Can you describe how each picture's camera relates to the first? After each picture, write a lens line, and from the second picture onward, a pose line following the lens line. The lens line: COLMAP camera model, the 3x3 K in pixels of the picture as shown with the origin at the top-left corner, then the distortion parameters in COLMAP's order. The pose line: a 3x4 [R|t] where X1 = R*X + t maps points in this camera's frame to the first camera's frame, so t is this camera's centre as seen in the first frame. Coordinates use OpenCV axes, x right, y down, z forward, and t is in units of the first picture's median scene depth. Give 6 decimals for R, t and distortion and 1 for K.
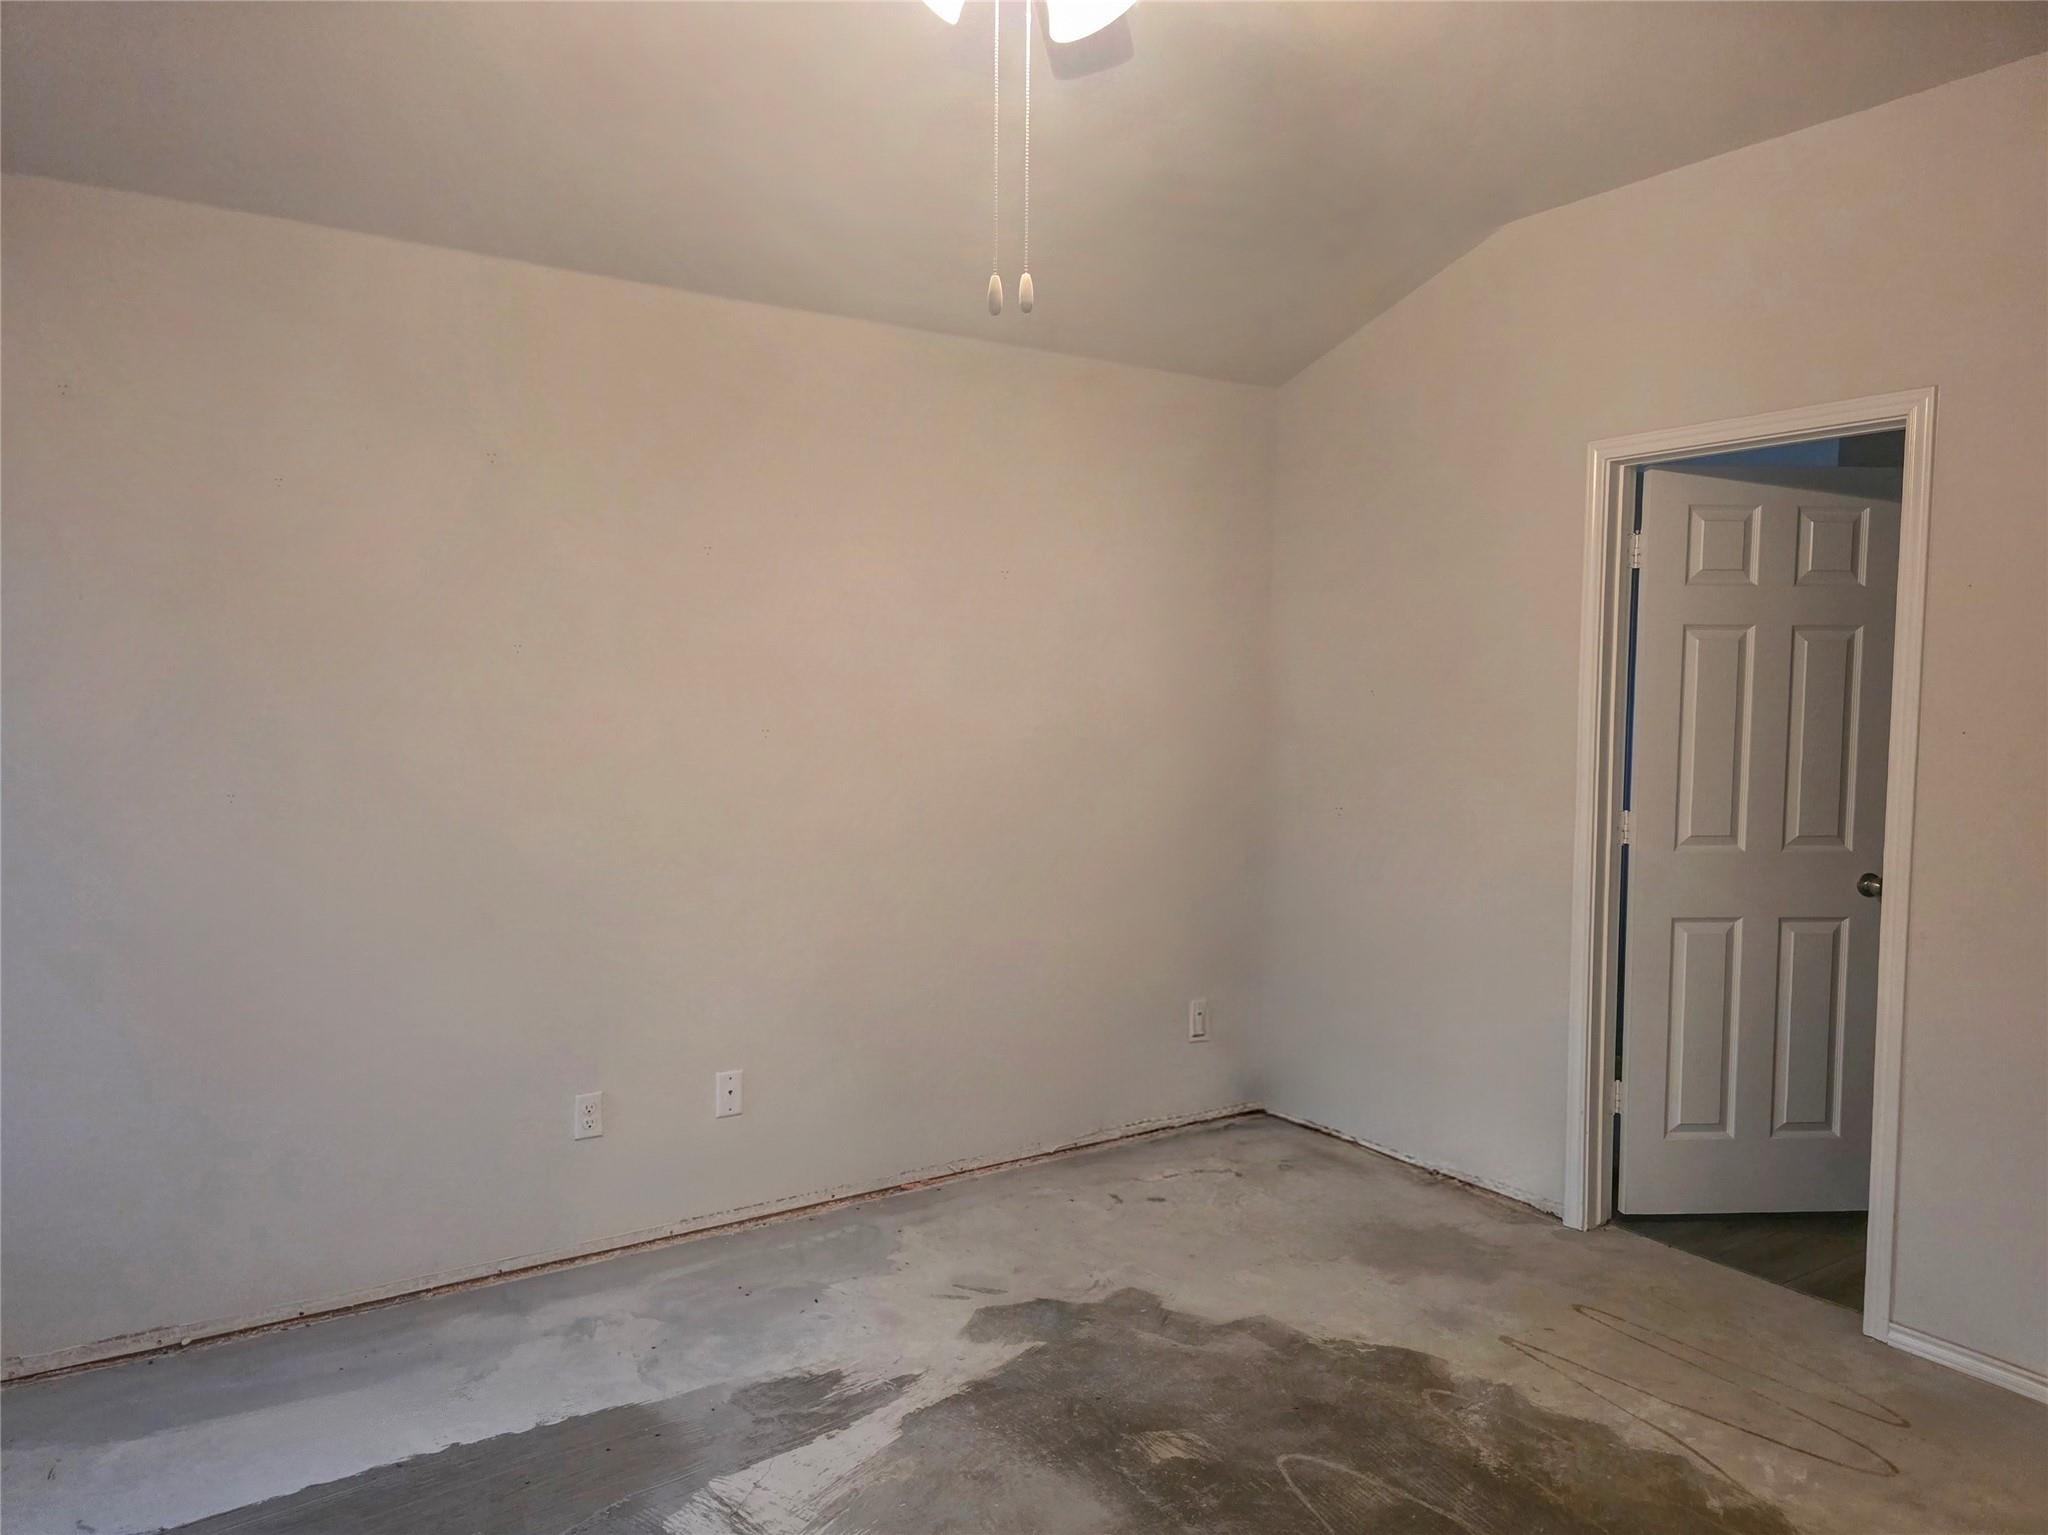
lens RADIAL K [[1370.3, 0, 1013.0], [0, 1370.3, 775.4], [0, 0, 1]] dist [0.001016, -0.005423]
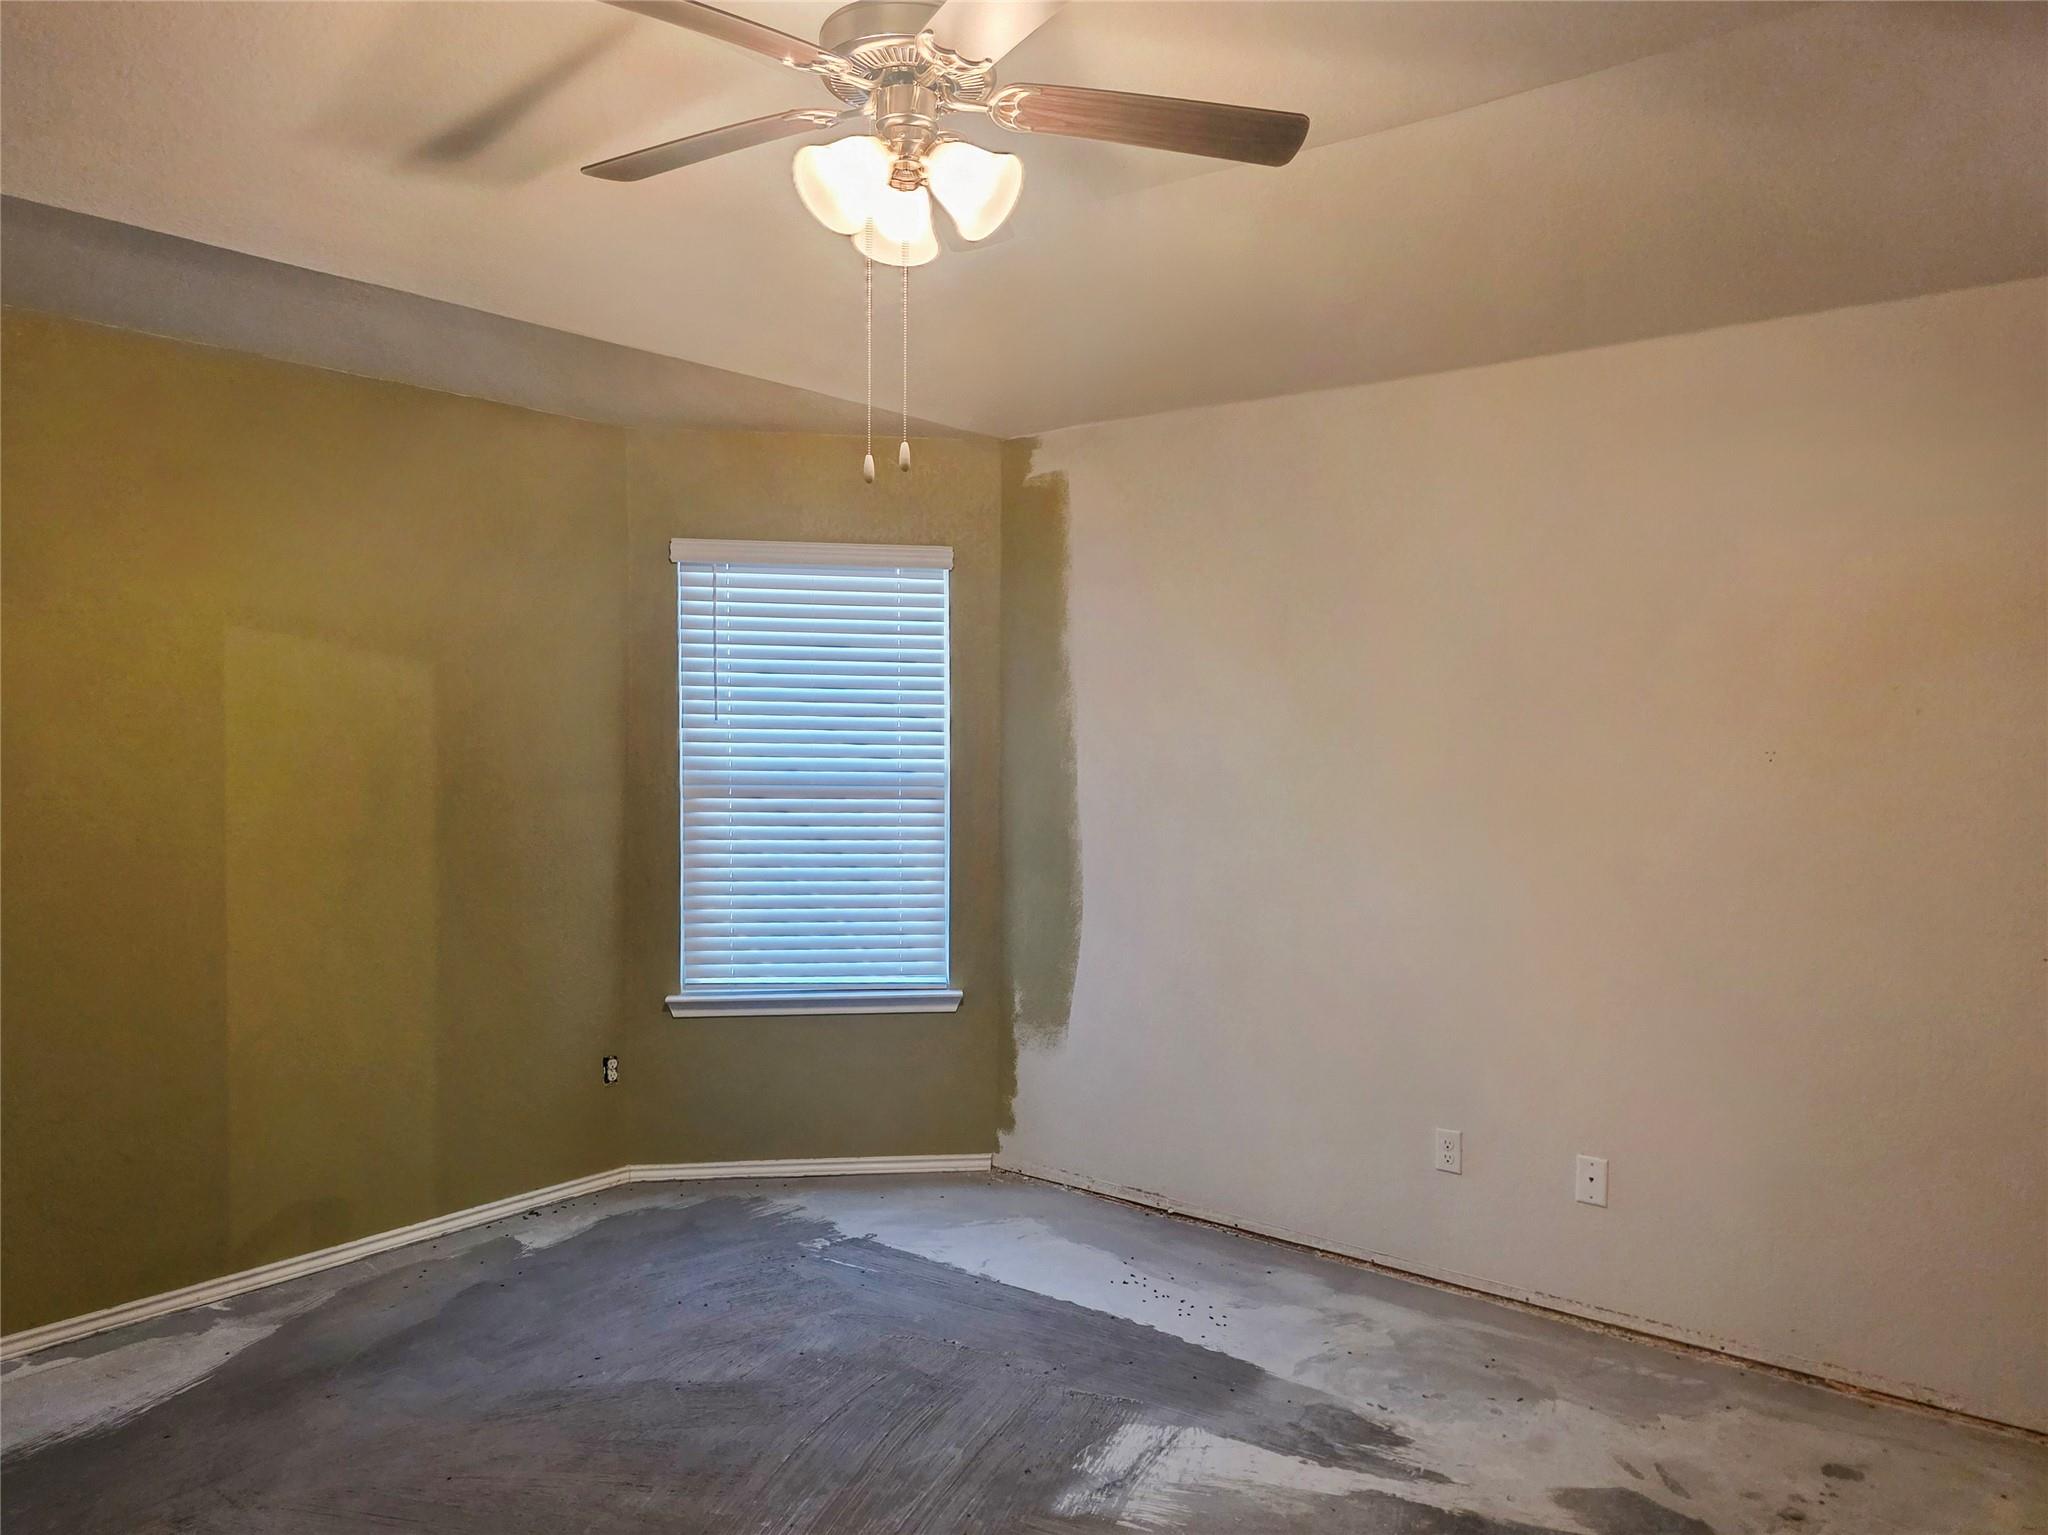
lens RADIAL K [[1370.3, 0, 1011.7], [0, 1370.3, 754.3], [0, 0, 1]] dist [0.001016, -0.005423]
pose [[0.339082, 0.015932, -0.940622, 0.603725], [-0.074287, 0.997188, -0.009889, -0.026428], [0.937819, 0.073229, 0.339312, 0.305069]]
